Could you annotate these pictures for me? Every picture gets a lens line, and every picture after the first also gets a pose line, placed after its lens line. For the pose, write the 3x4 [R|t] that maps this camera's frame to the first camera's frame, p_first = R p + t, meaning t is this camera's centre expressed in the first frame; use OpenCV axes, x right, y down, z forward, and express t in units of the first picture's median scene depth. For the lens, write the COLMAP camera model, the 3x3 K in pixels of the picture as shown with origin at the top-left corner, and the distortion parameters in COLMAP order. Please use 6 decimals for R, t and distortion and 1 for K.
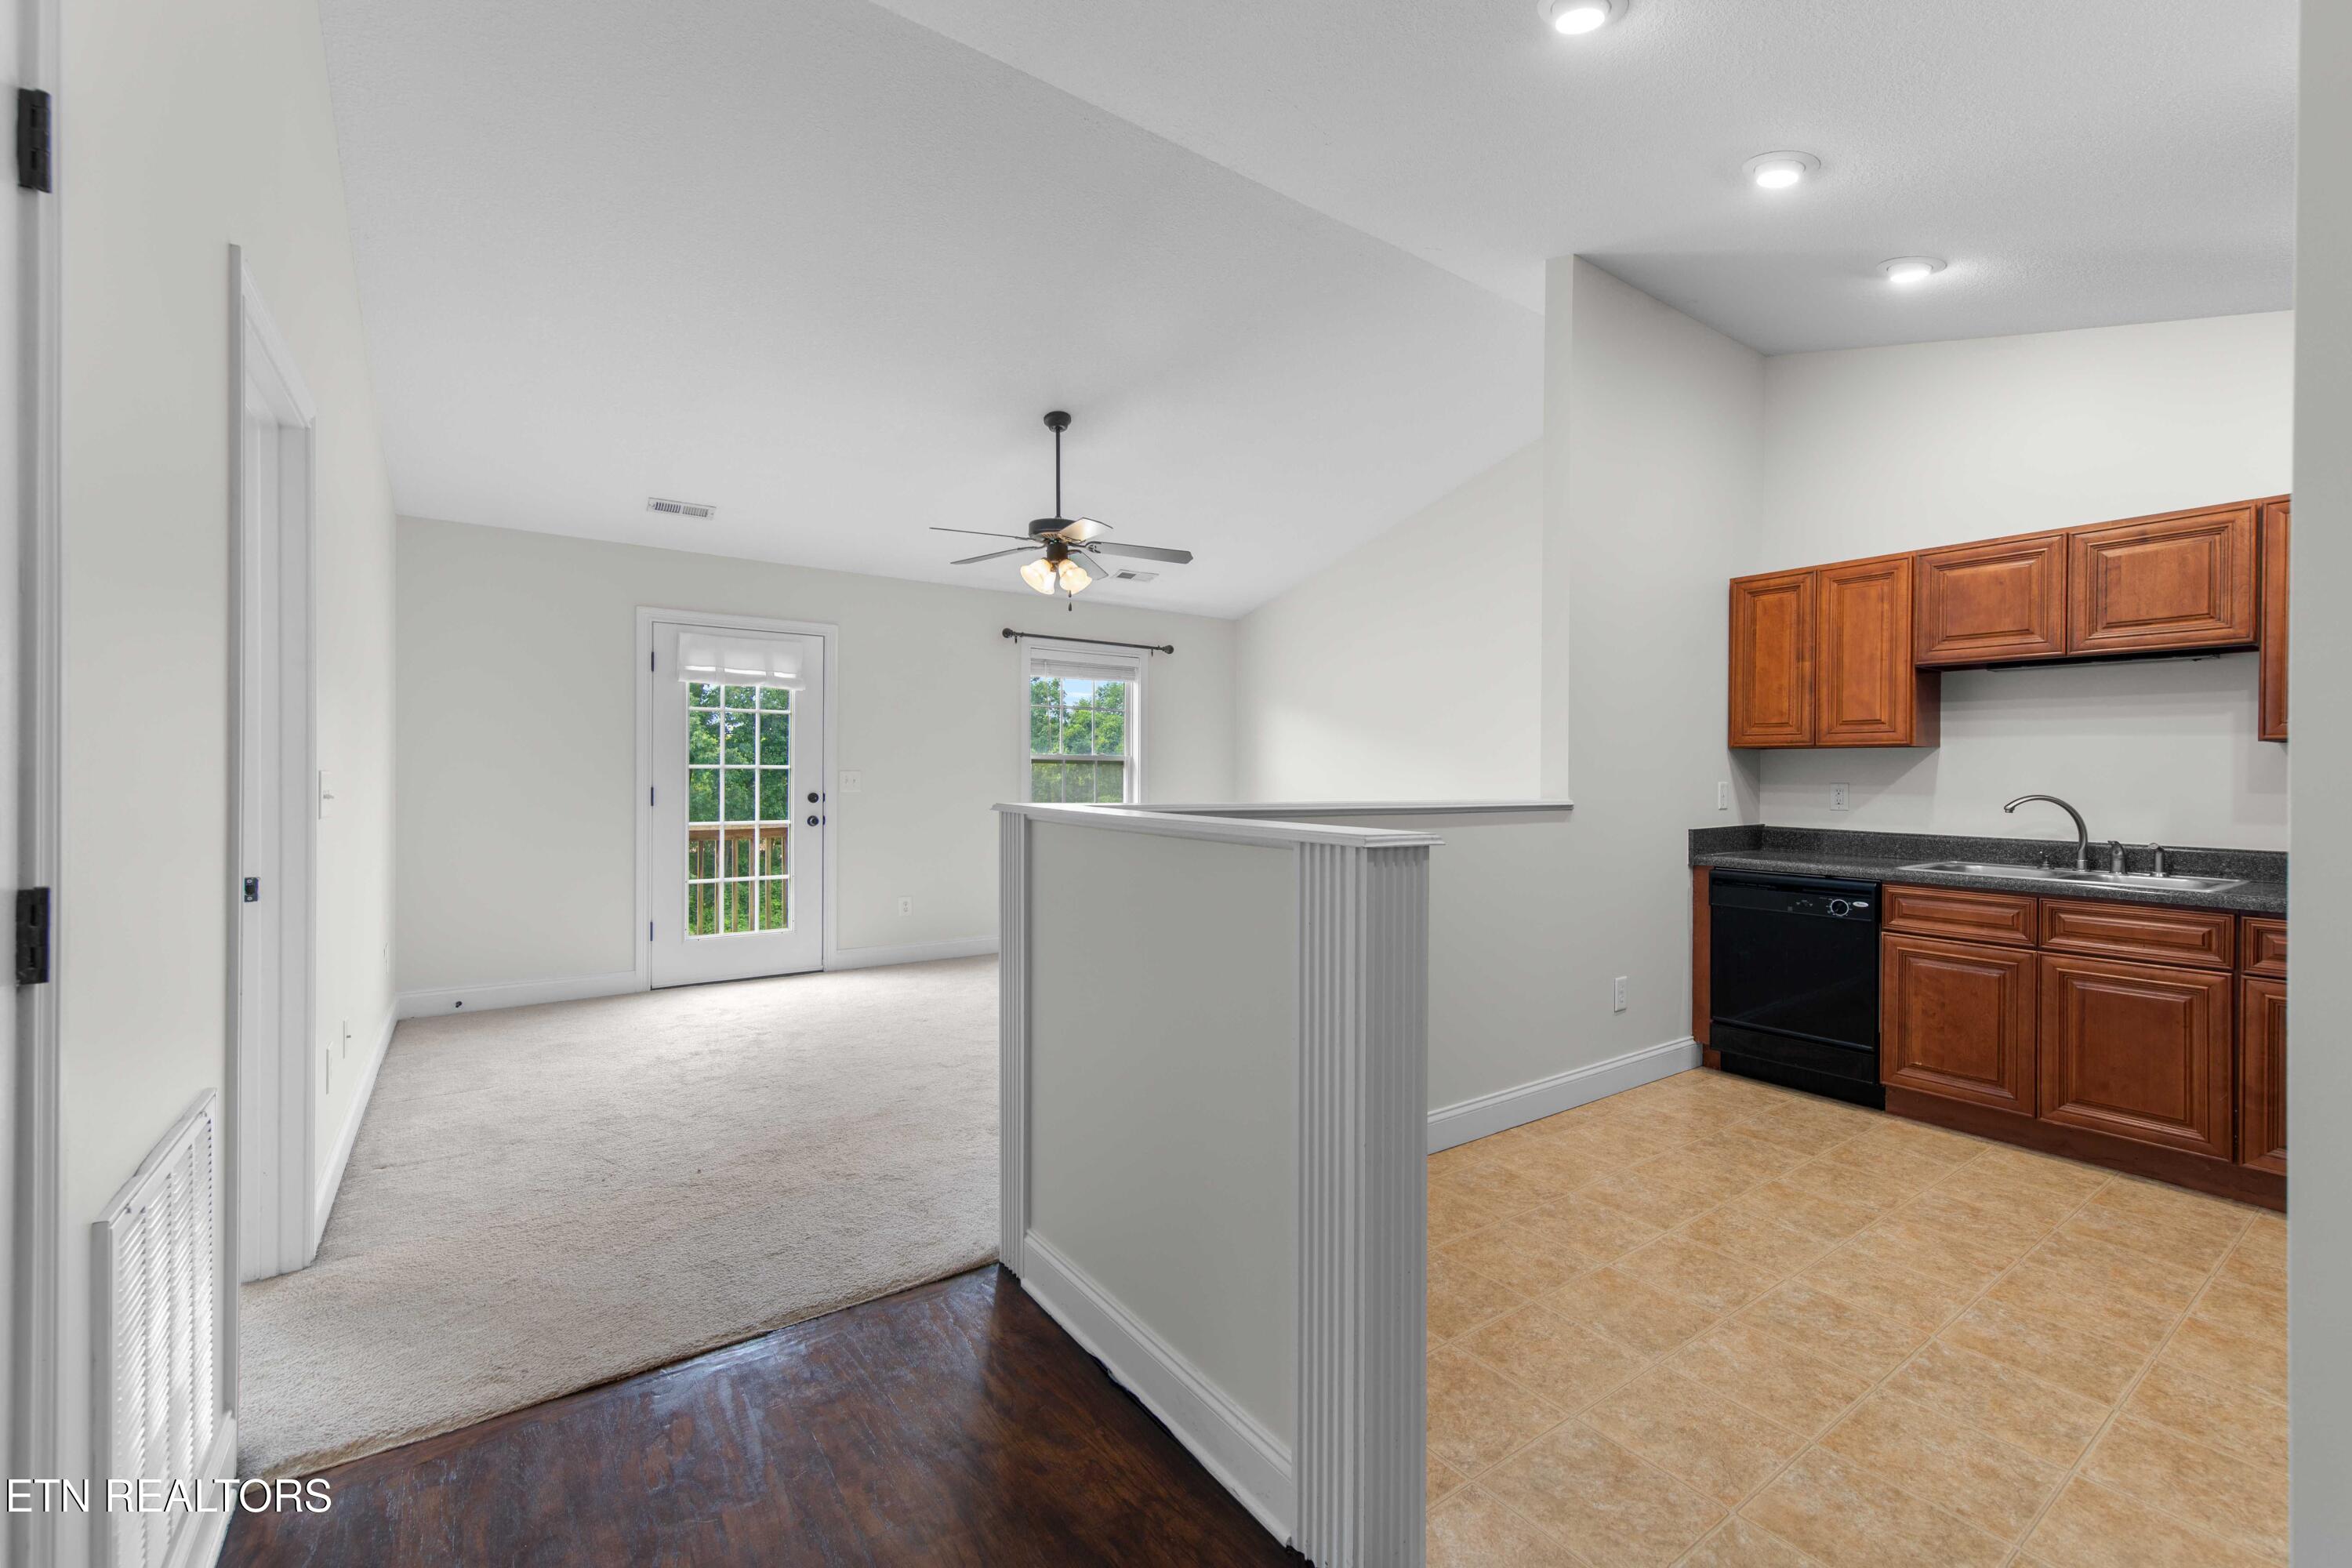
lens RADIAL K [[982.8, 0, 1197.0], [0, 982.8, 776.2], [0, 0, 1]] dist [0.007212, -0.000279]
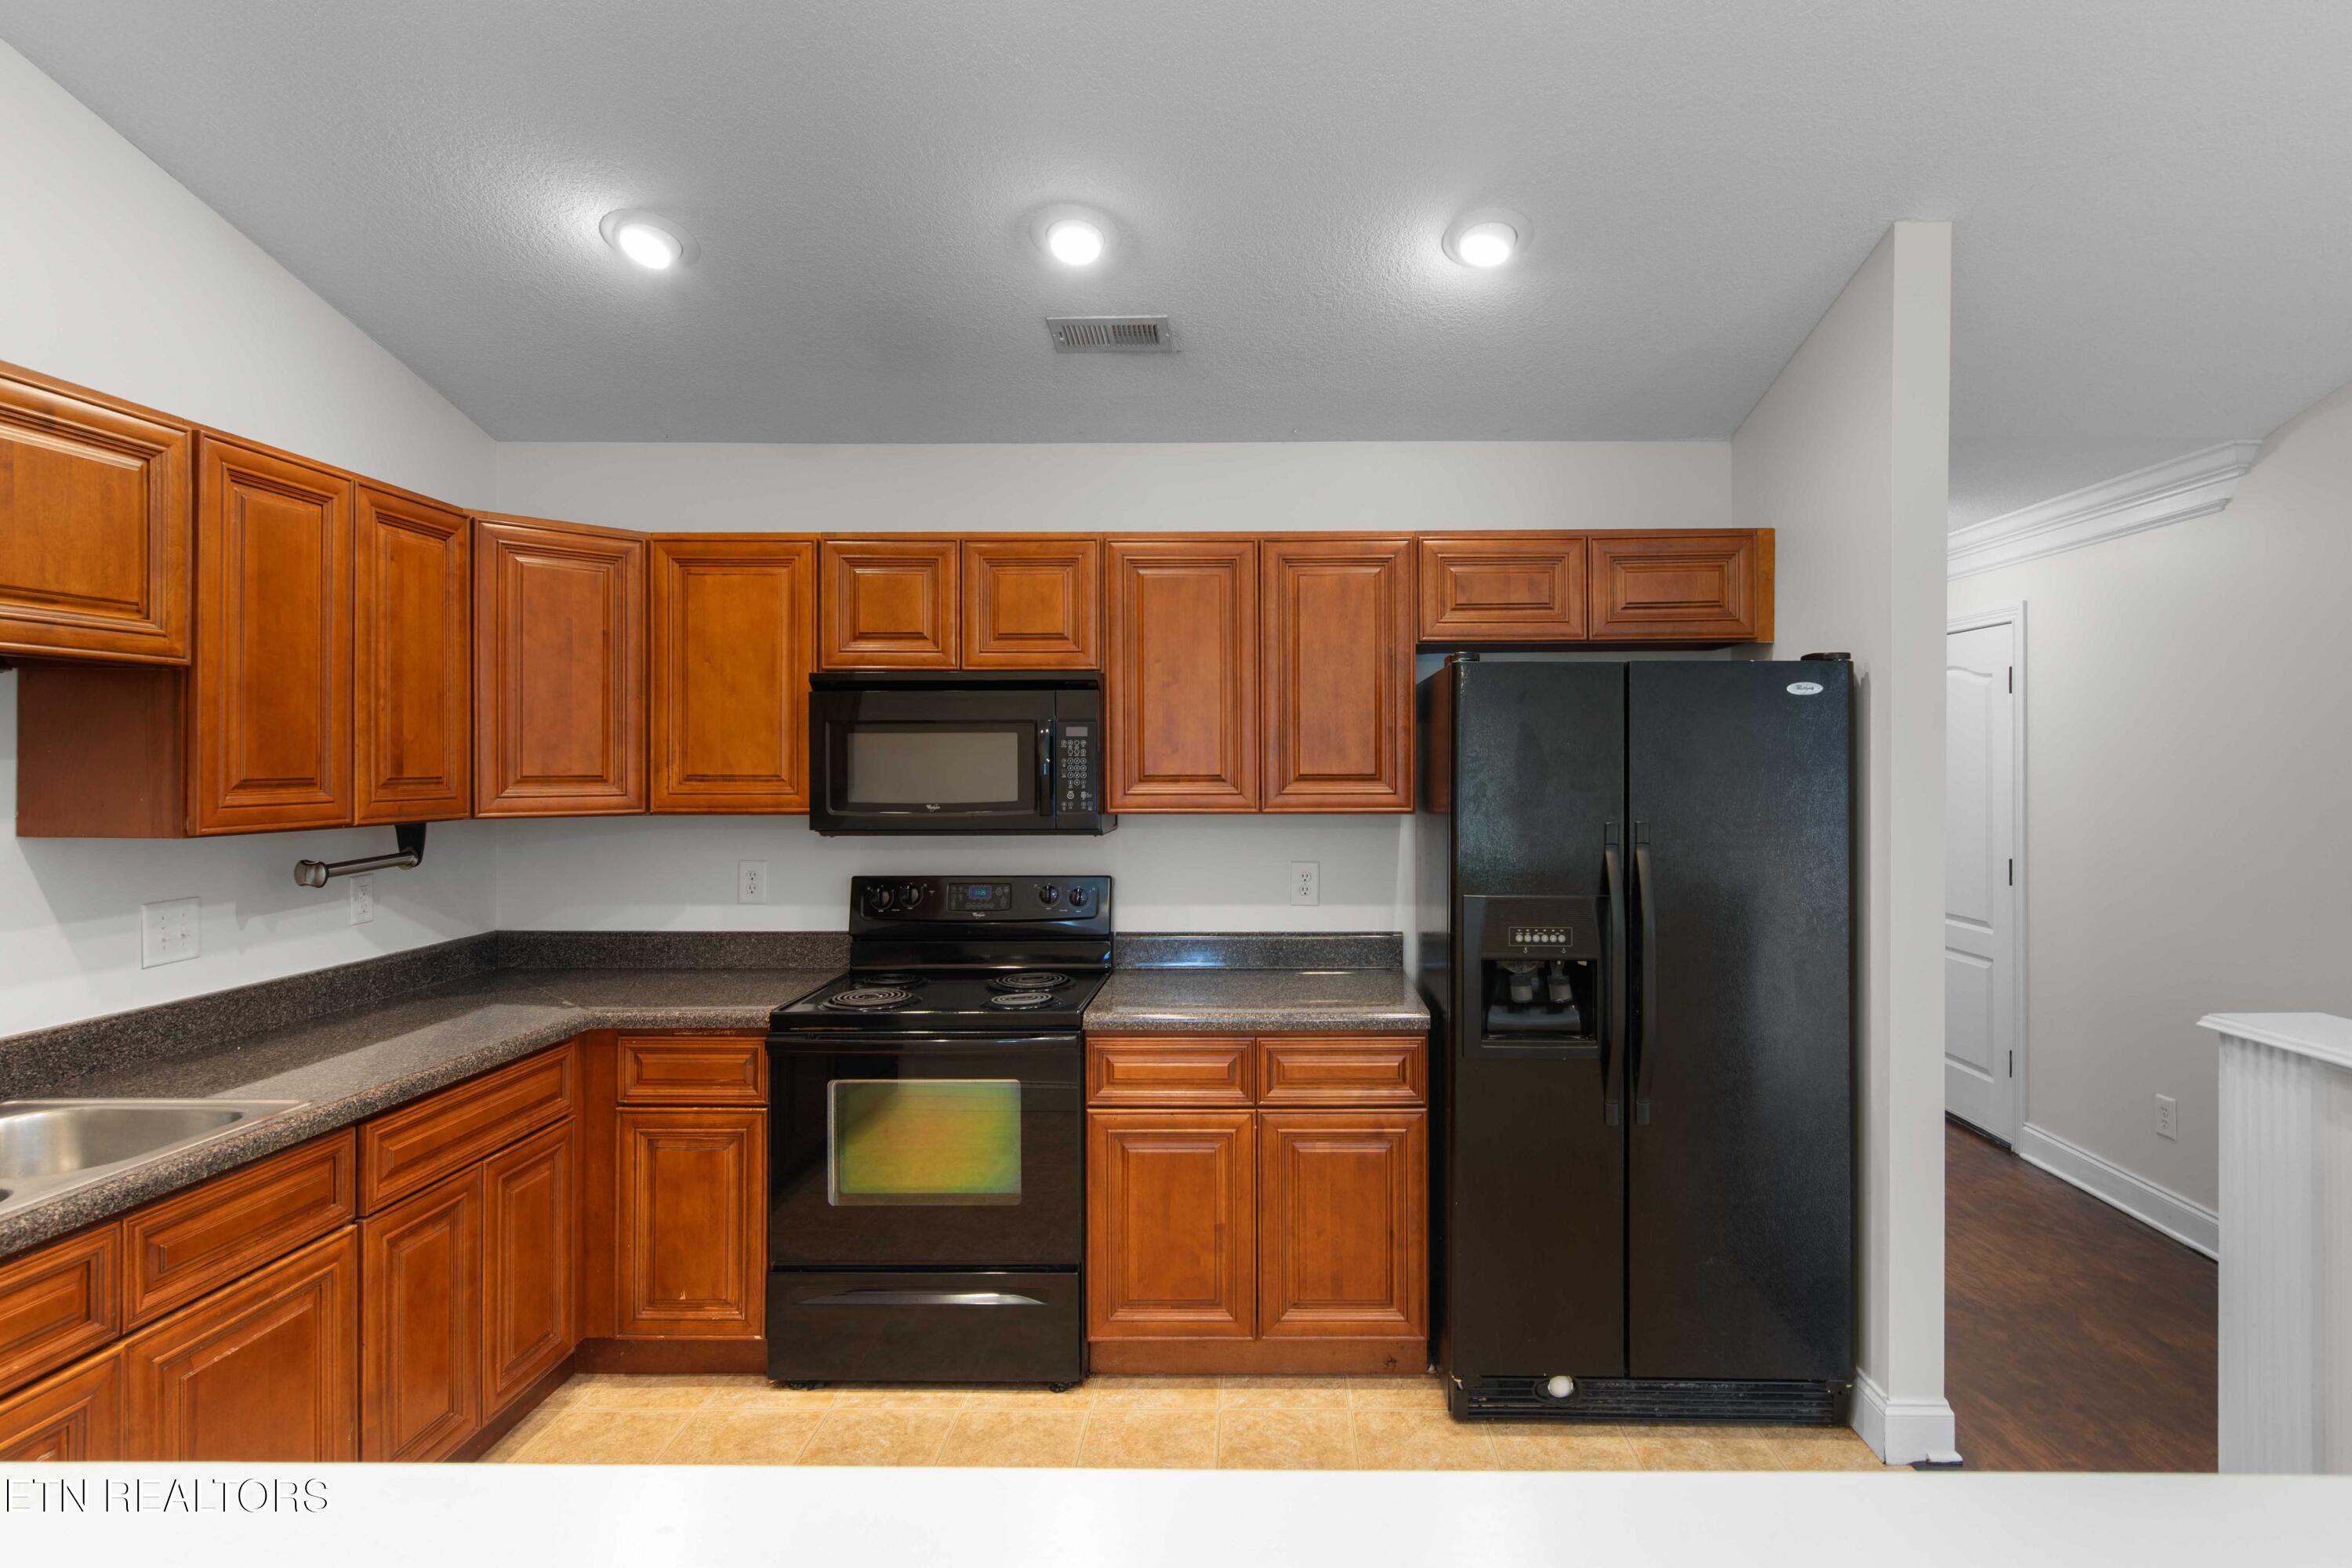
lens RADIAL K [[1215.0, 0, 1256.7], [0, 1215.0, 763.0], [0, 0, 1]] dist [0.010895, -0.001132]
pose [[-0.808525, -0.008324, 0.588403, 0.117866], [-0.005011, 0.999961, 0.007260, -0.071327], [-0.588441, 0.002921, -0.808535, 0.982518]]
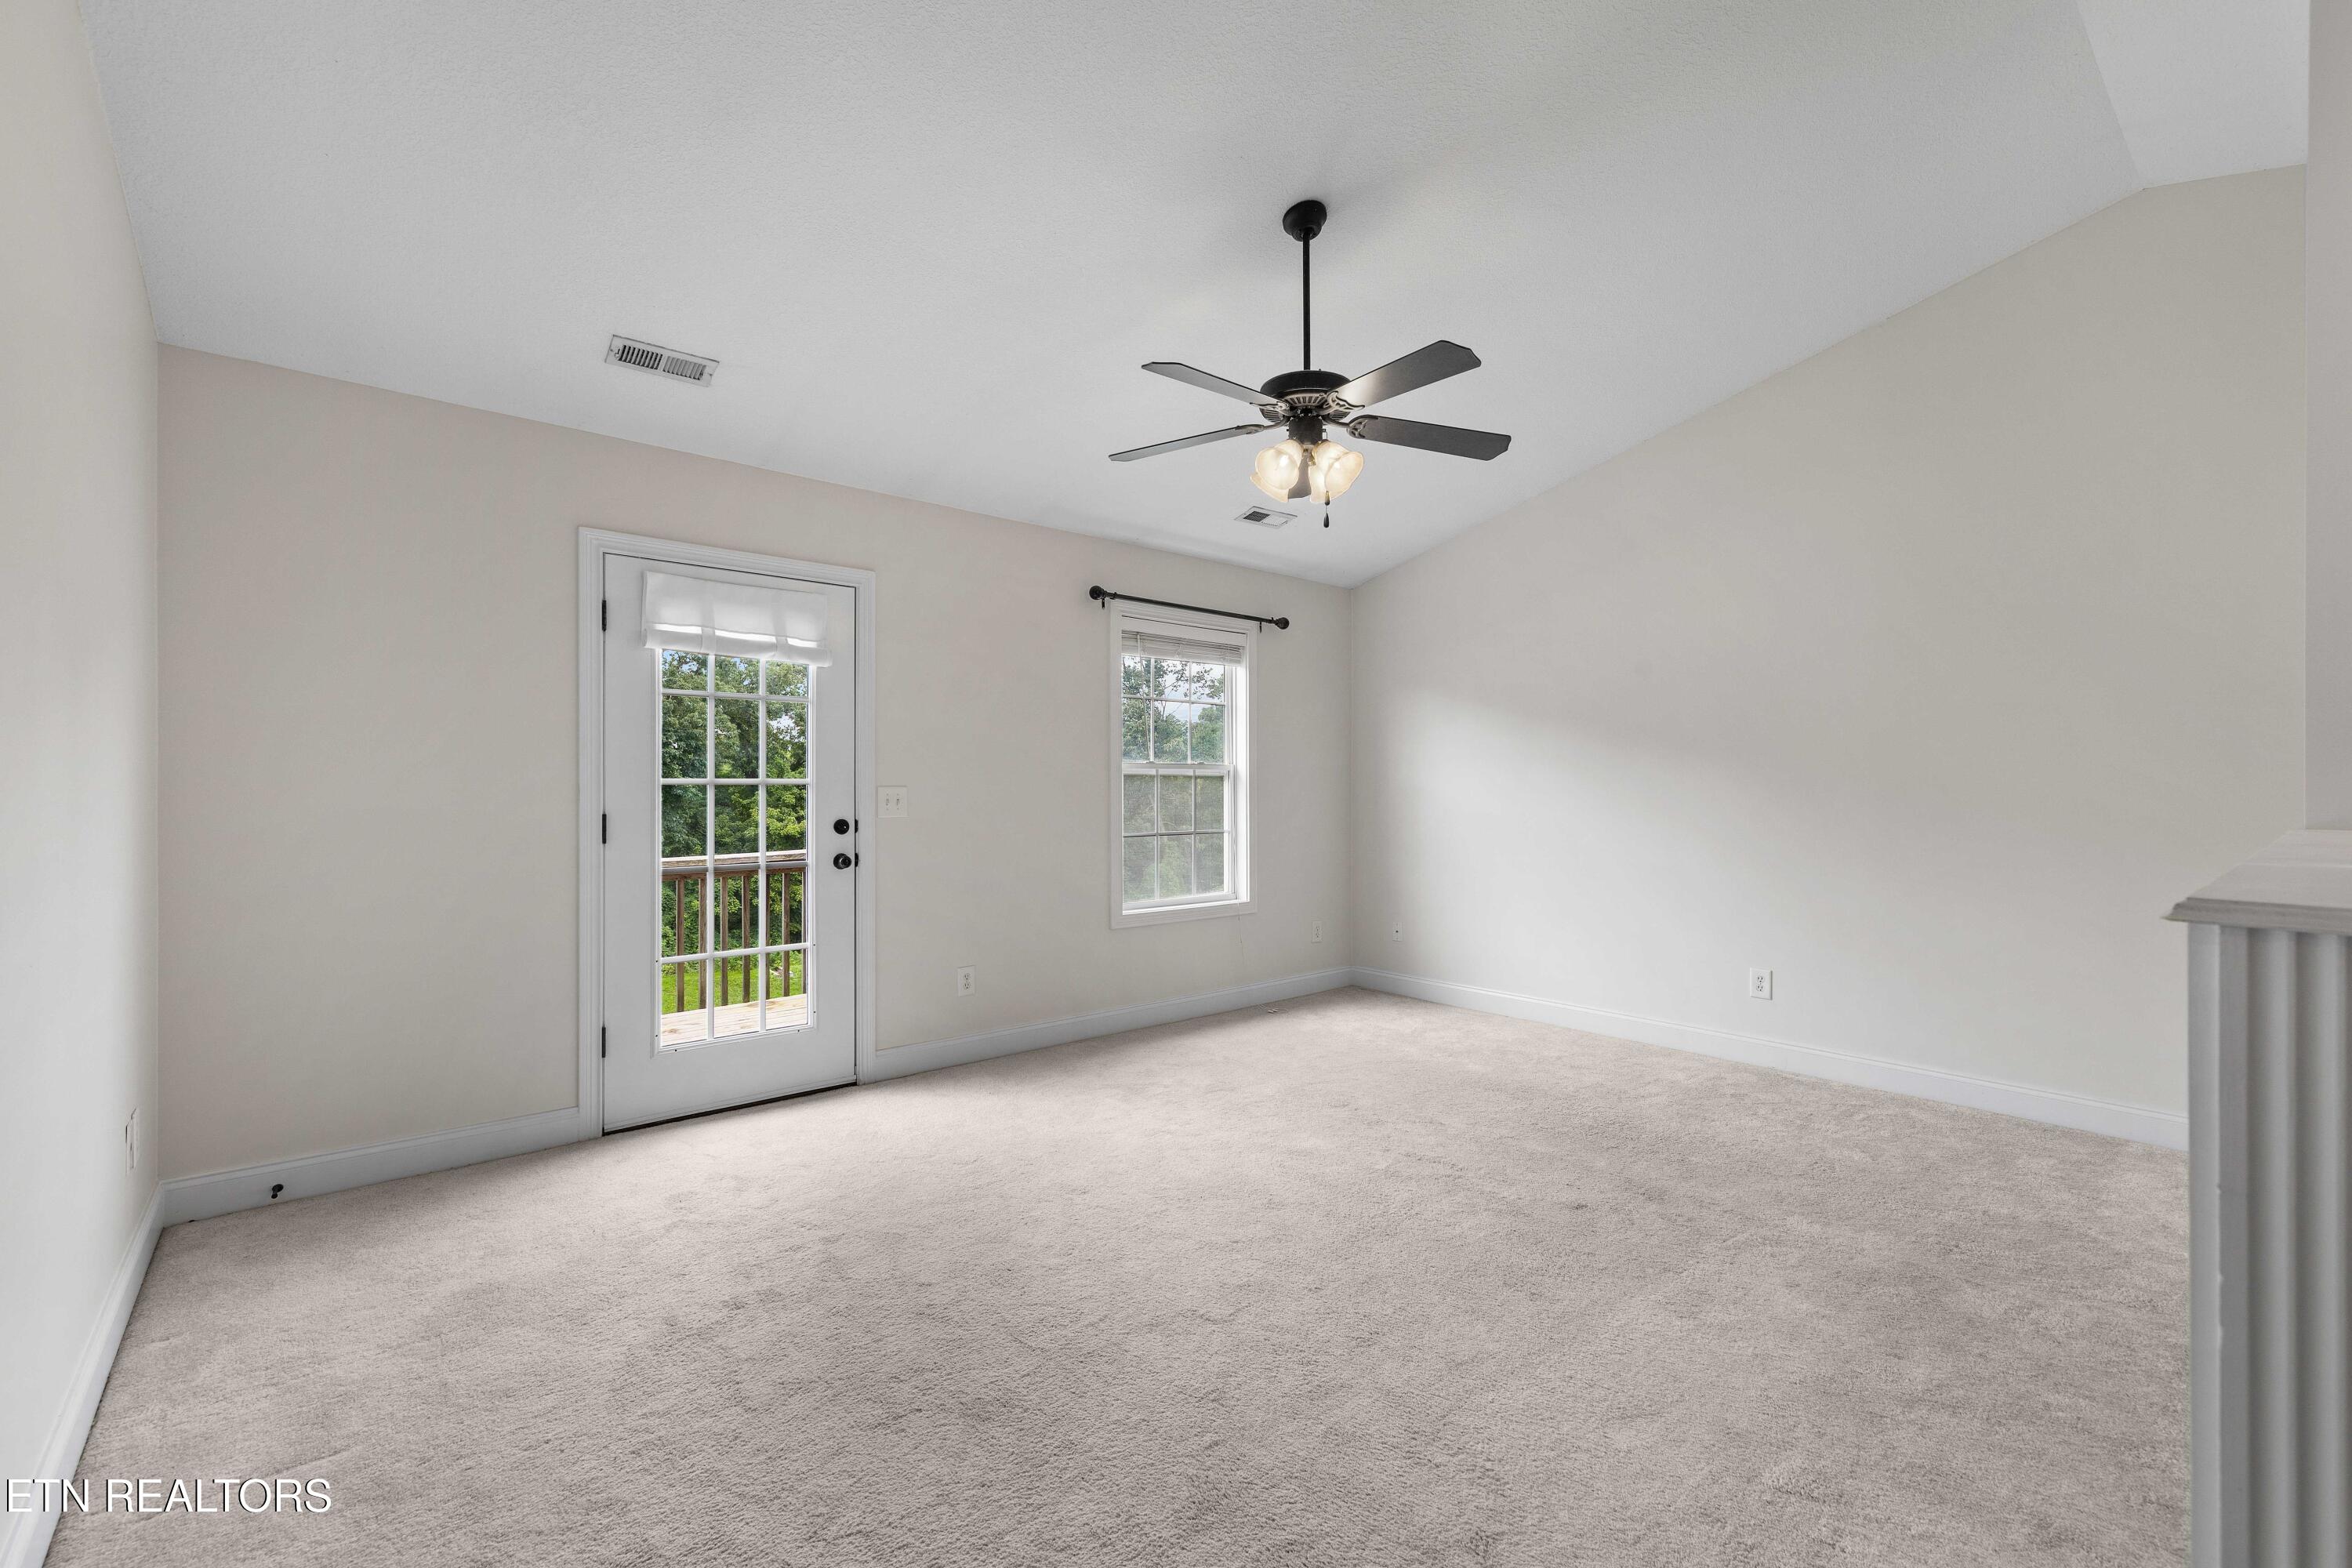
lens RADIAL K [[1000.6, 0, 1176.0], [0, 1000.6, 784.0], [0, 0, 1]] dist [0.001547, 0.000180]
pose [[0.996543, -0.005101, 0.082916, -0.343259], [0.005460, 0.999977, -0.004105, -0.004792], [-0.082893, 0.004544, 0.996548, 0.469955]]
